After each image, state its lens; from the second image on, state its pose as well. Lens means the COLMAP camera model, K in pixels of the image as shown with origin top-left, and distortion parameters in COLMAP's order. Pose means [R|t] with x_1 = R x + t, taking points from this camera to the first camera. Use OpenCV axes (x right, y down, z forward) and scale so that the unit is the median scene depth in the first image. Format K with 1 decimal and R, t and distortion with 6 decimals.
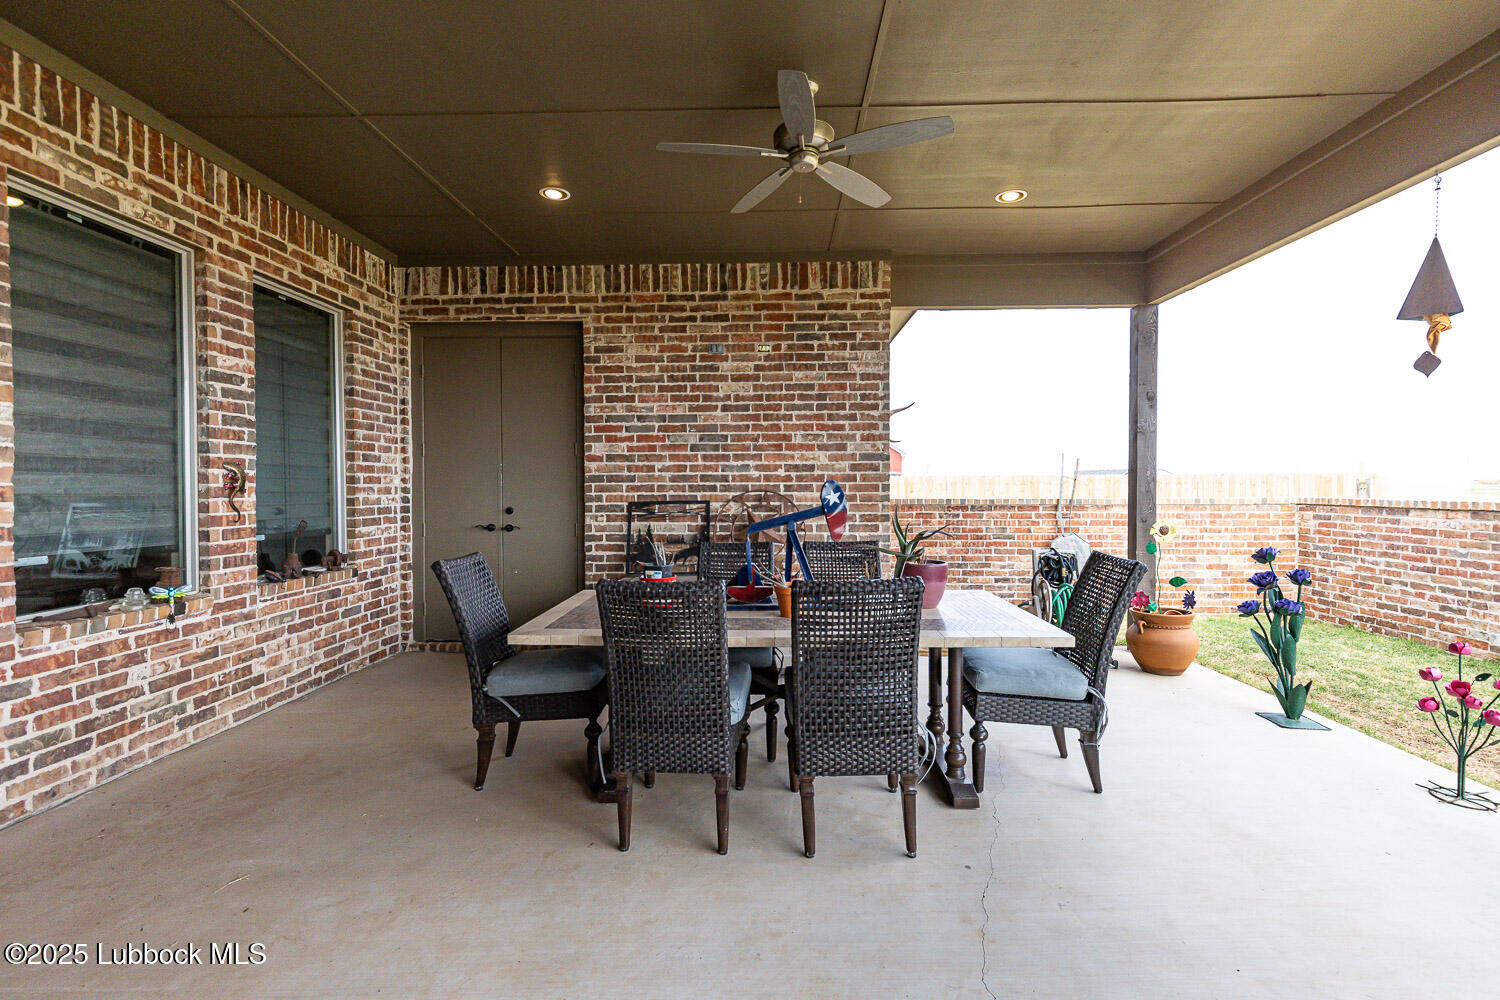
lens RADIAL K [[668.2, 0, 753.2], [0, 668.2, 508.8], [0, 0, 1]] dist [0.004397, -0.000703]
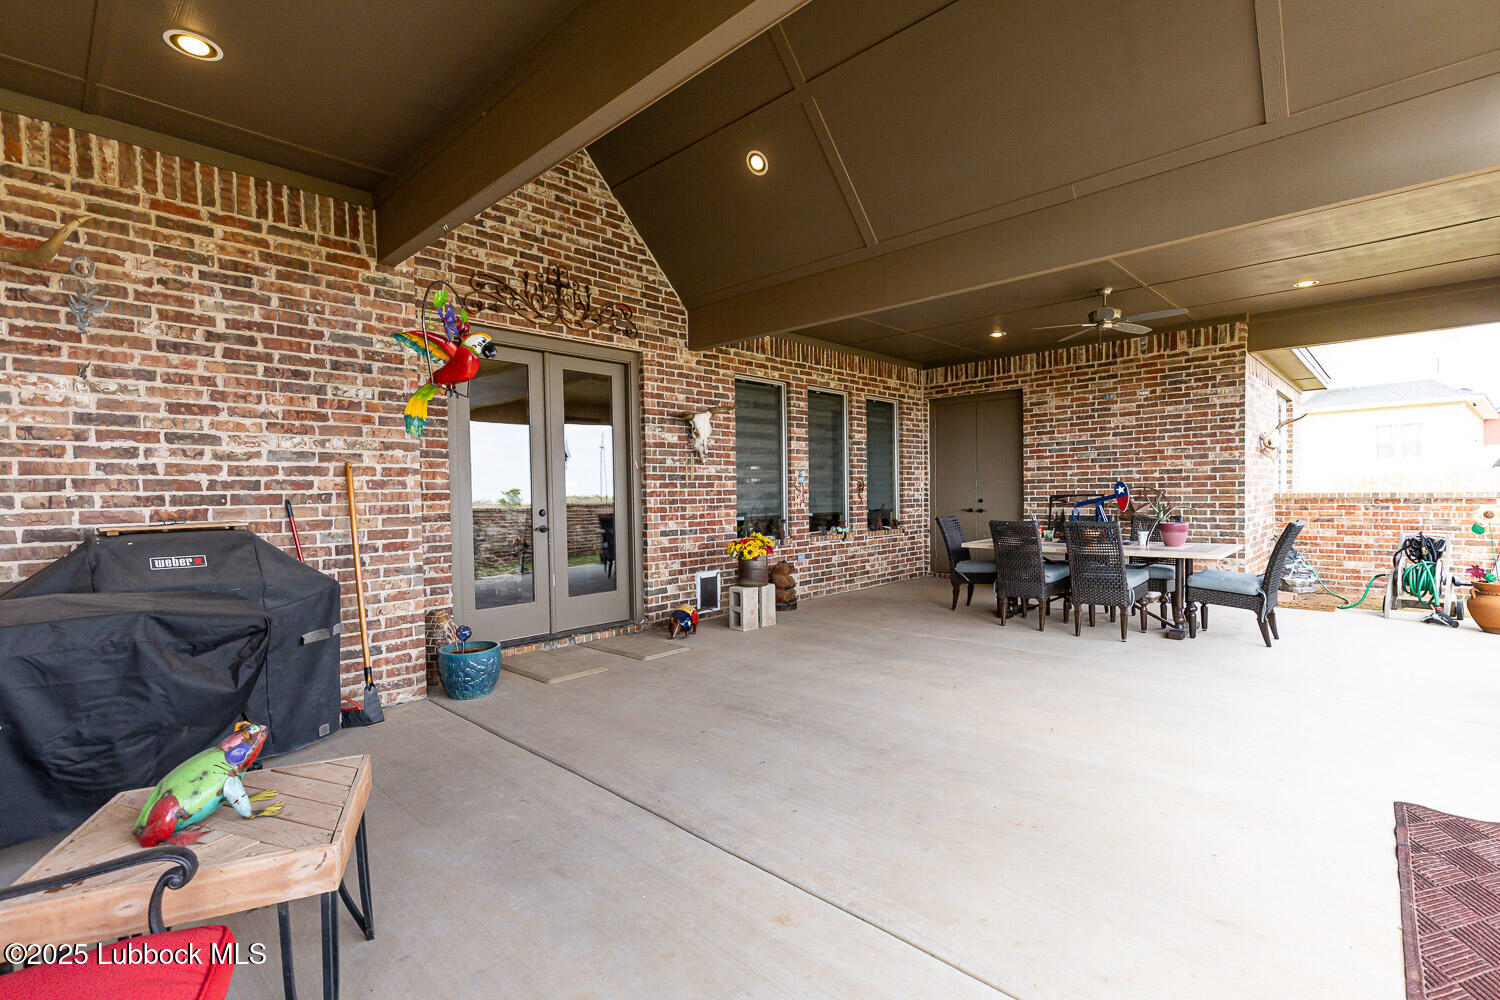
lens RADIAL K [[669.6, 0, 754.6], [0, 669.6, 487.7], [0, 0, 1]] dist [0.003551, -0.000393]
pose [[0.744338, -0.013520, -0.667666, 0.373098], [-0.008942, 0.999504, -0.030209, 0.027806], [0.667743, 0.028456, 0.743848, -0.714081]]
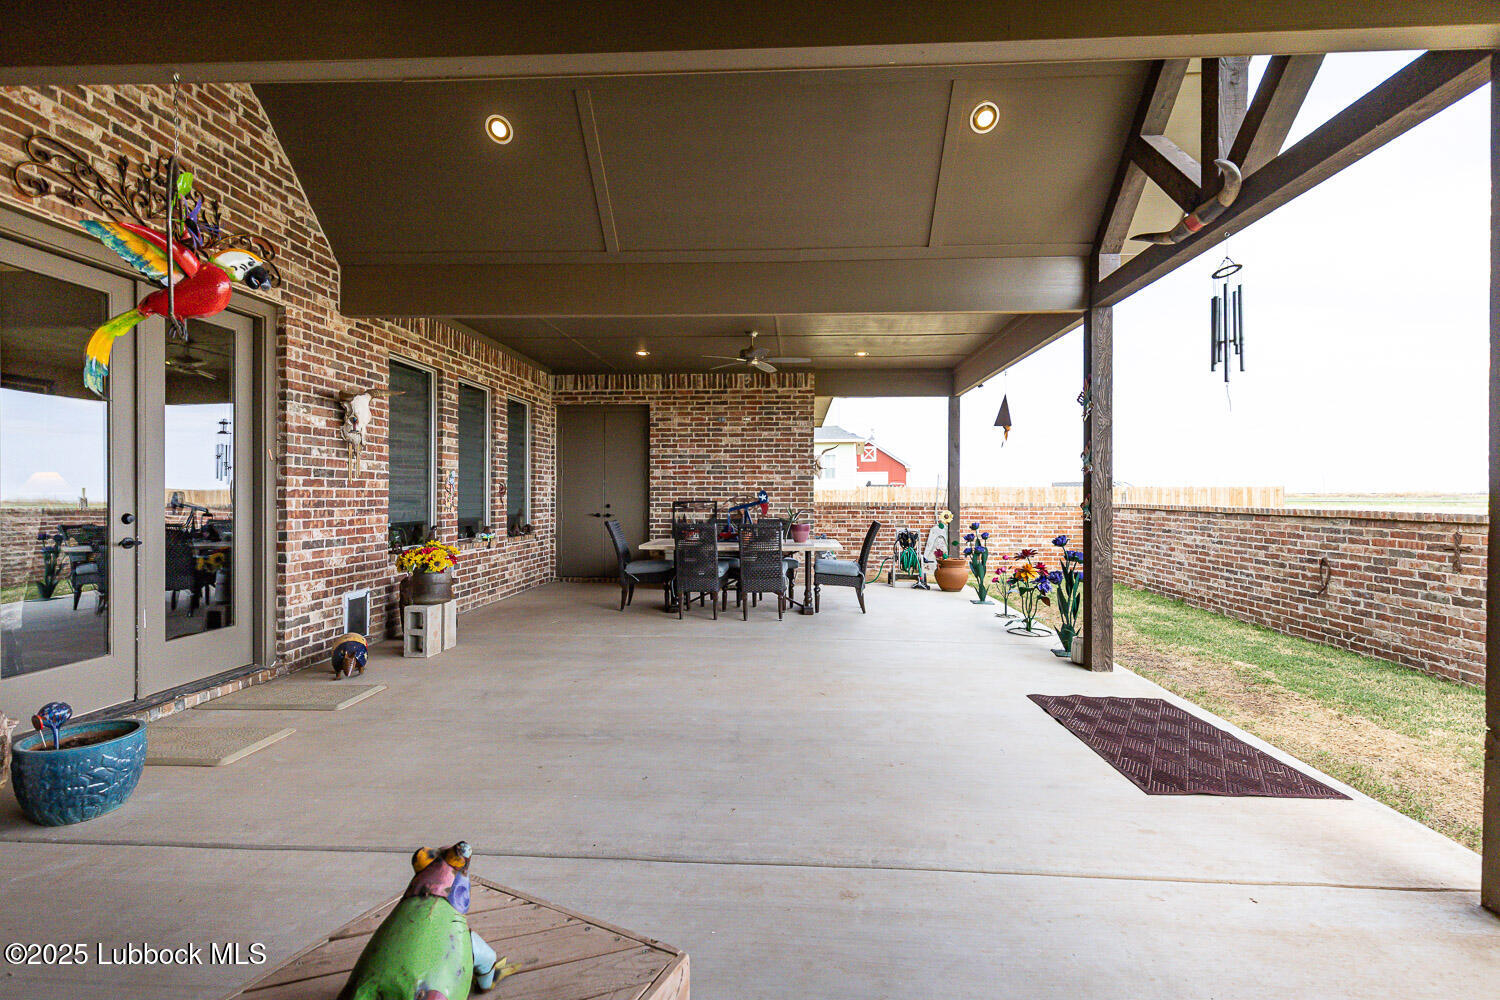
lens RADIAL K [[661.4, 0, 750.5], [0, 661.4, 473.8], [0, 0, 1]] dist [0.001280, -0.000621]
pose [[0.999483, 0.003692, -0.031940, 0.086564], [-0.005812, 0.997767, -0.066539, 0.034171], [0.031623, 0.066690, 0.997272, -0.828678]]
